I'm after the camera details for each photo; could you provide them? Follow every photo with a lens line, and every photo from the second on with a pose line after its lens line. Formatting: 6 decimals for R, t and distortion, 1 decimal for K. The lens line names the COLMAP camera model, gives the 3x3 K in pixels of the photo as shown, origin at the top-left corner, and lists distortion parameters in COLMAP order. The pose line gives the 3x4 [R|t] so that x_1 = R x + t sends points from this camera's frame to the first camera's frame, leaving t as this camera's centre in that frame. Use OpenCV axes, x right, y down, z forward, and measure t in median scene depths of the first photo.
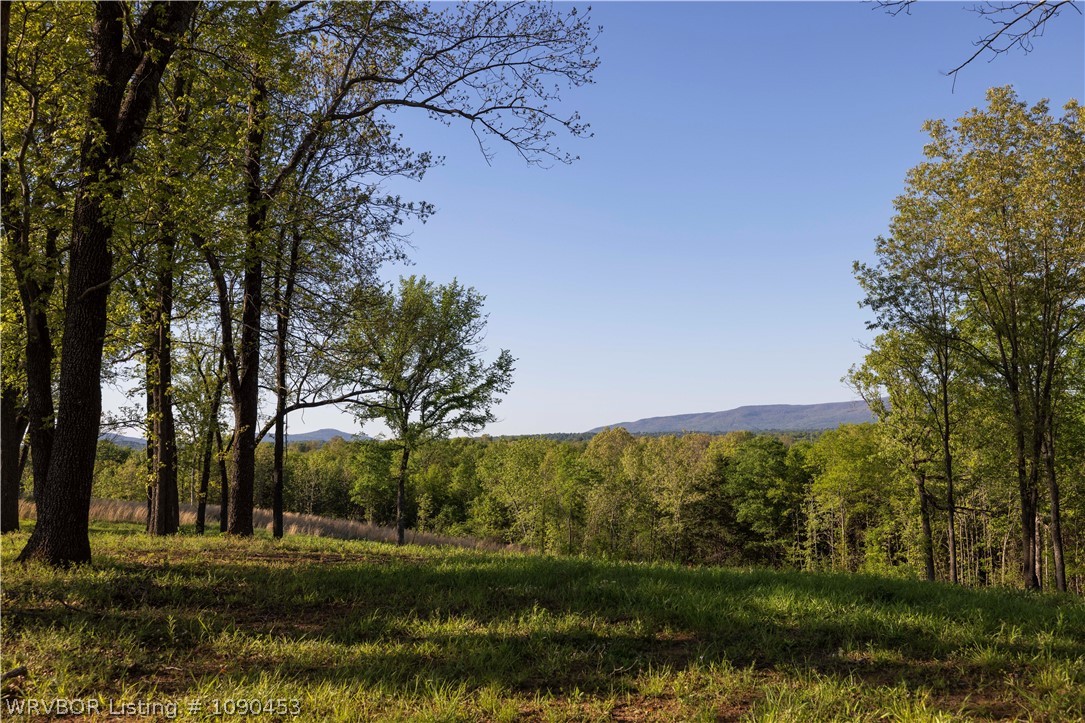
lens RADIAL K [[1029.5, 0, 562.1], [0, 1029.5, 363.7], [0, 0, 1]] dist [0.002338, 0.000000]
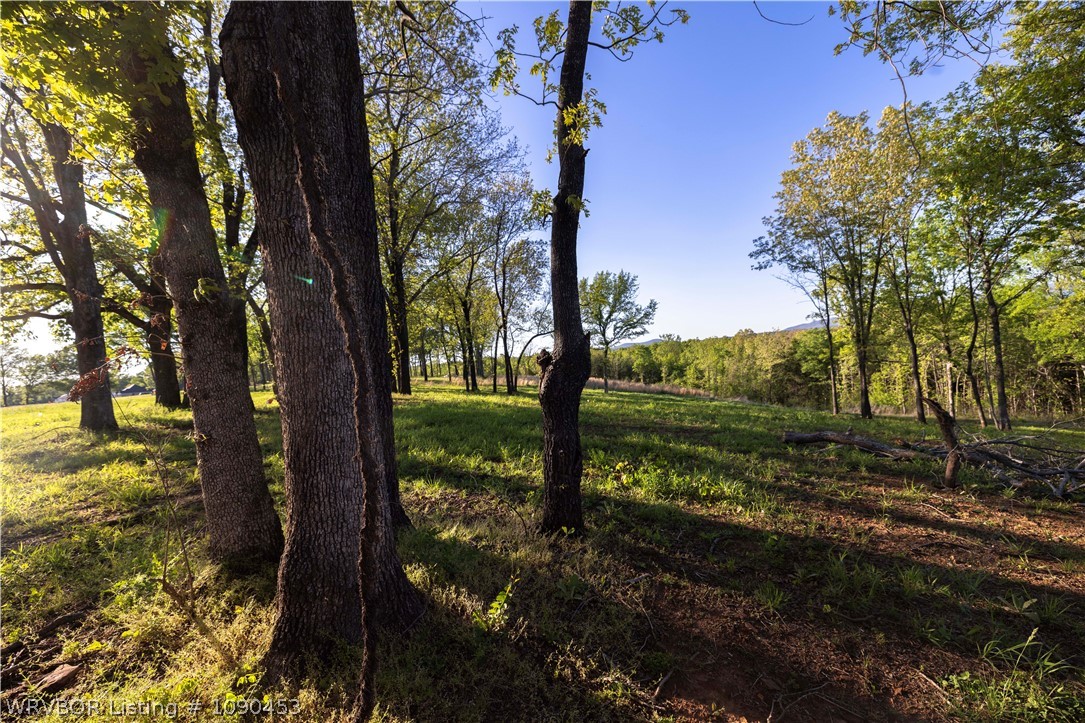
lens RADIAL K [[447.2, 0, 548.4], [0, 447.2, 358.1], [0, 0, 1]] dist [0.000419, 0.000955]
pose [[0.902779, -0.062977, -0.425468, 0.198933], [0.107287, 0.990925, 0.080971, 0.012812], [0.416508, -0.118746, 0.901344, 0.076041]]
